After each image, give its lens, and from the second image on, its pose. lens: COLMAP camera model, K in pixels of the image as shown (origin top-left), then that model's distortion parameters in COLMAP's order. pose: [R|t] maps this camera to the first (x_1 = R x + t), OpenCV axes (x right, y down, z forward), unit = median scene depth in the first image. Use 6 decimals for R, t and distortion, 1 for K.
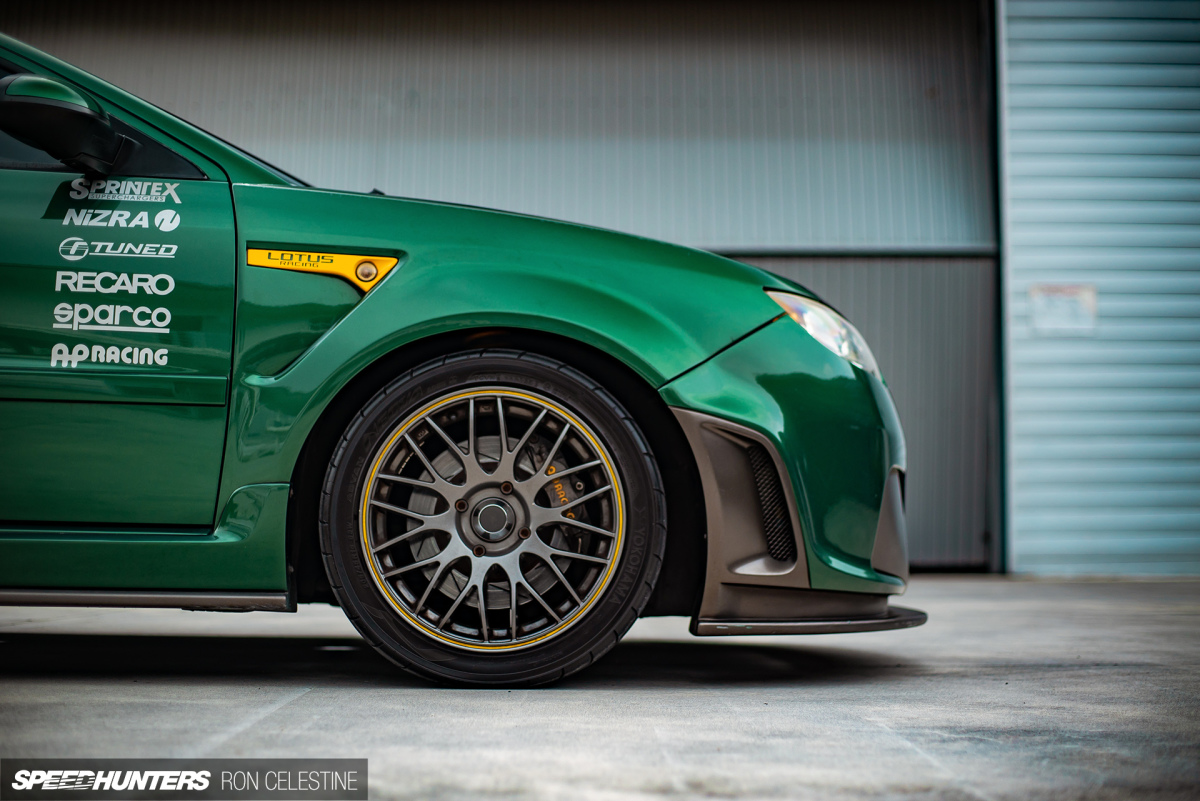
lens RADIAL K [[1720.3, 0, 597.1], [0, 1720.3, 401.1], [0, 0, 1]] dist [-0.121639, 0.000000]
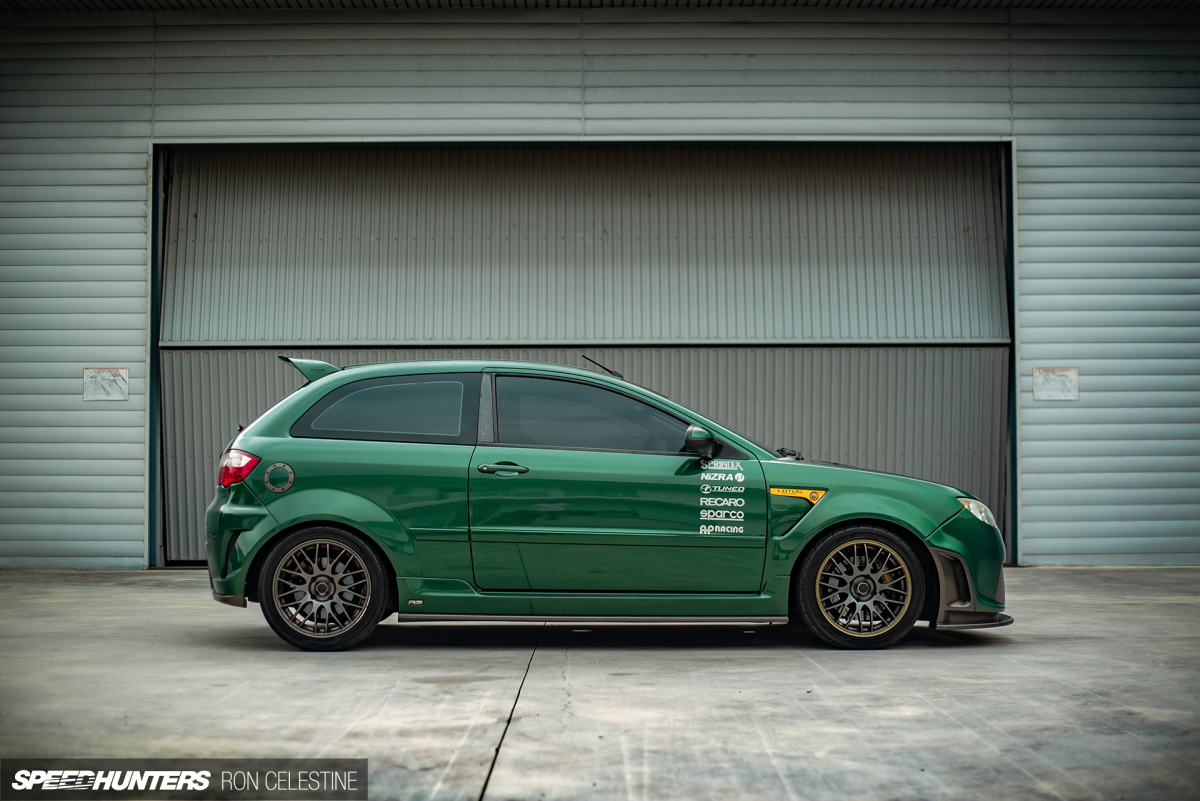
lens RADIAL K [[1720.3, 0, 602.4], [0, 1720.3, 400.3], [0, 0, 1]] dist [-0.121639, 0.000000]
pose [[0.999864, -0.002878, 0.016226, -0.515401], [0.002420, 0.999601, 0.028152, -0.305898], [-0.016300, -0.028109, 0.999472, -1.696268]]
